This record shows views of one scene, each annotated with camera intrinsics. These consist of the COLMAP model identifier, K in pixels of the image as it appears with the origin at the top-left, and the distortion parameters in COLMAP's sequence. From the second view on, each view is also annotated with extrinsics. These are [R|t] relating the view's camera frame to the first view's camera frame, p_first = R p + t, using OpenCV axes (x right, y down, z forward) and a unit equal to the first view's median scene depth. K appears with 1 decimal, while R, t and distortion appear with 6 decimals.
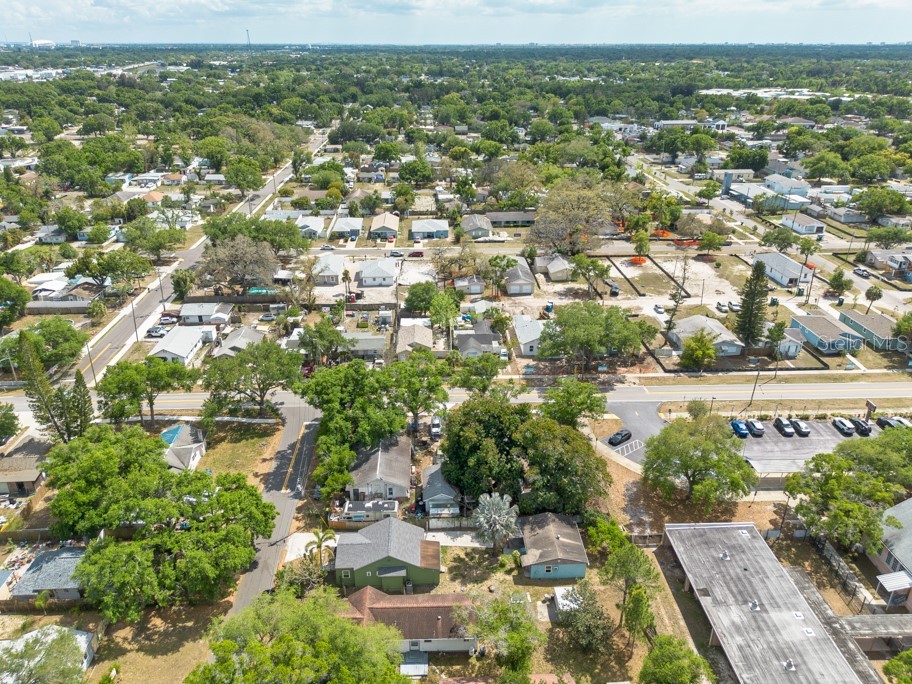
lens RADIAL K [[657.7, 0, 456.1], [0, 657.7, 356.6], [0, 0, 1]] dist [0.091251, -0.104171]
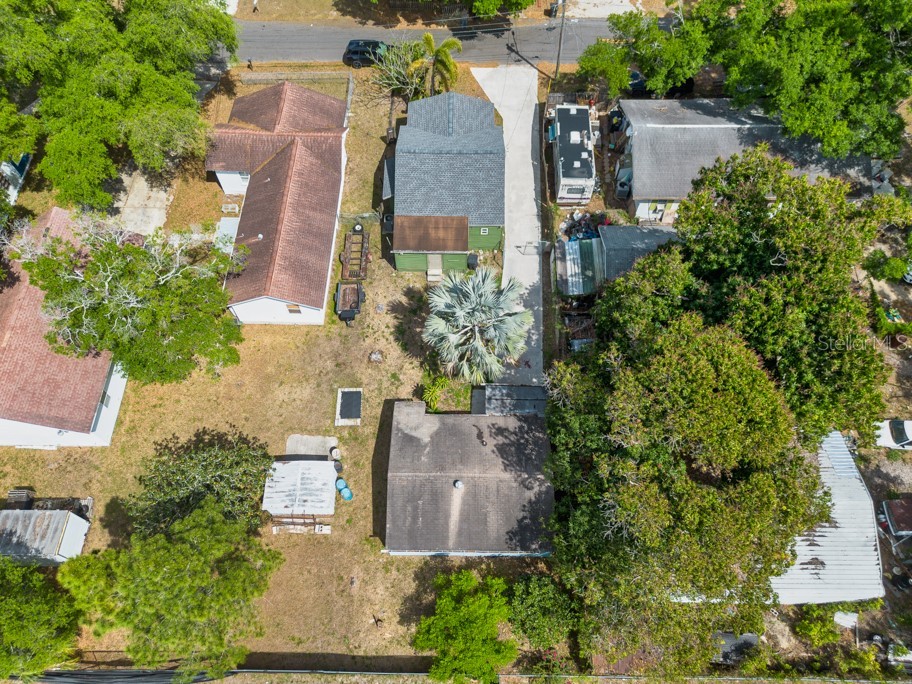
lens RADIAL K [[657.7, 0, 456.1], [0, 657.7, 356.6], [0, 0, 1]] dist [0.091251, -0.104171]
pose [[-0.052186, 0.880729, -0.470737, 0.179440], [-0.437136, 0.403673, 0.803717, -0.051150], [0.897880, 0.247719, 0.363932, 0.544342]]
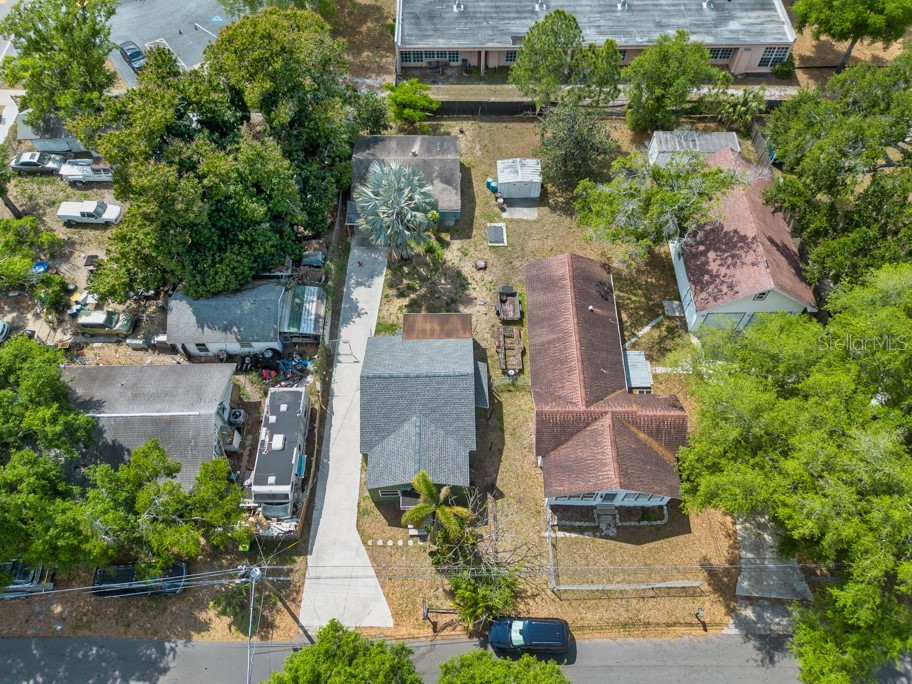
lens RADIAL K [[657.7, 0, 456.1], [0, 657.7, 356.6], [0, 0, 1]] dist [0.091251, -0.104171]
pose [[0.030090, -0.854944, 0.517847, -0.217222], [0.435549, 0.477525, 0.763065, -0.062711], [-0.899662, 0.202587, 0.386738, 0.496552]]
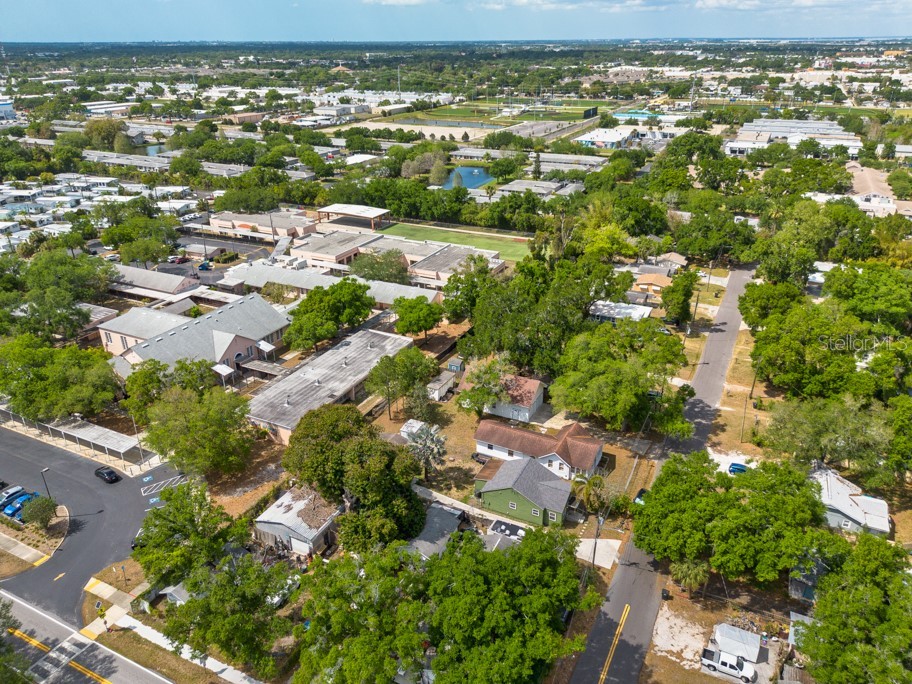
lens RADIAL K [[657.7, 0, 456.1], [0, 657.7, 356.6], [0, 0, 1]] dist [0.091251, -0.104171]
pose [[-0.872650, -0.202067, 0.444579, -0.276289], [0.226035, 0.639858, 0.734500, -0.394395], [-0.432885, 0.741452, -0.512698, 0.910624]]
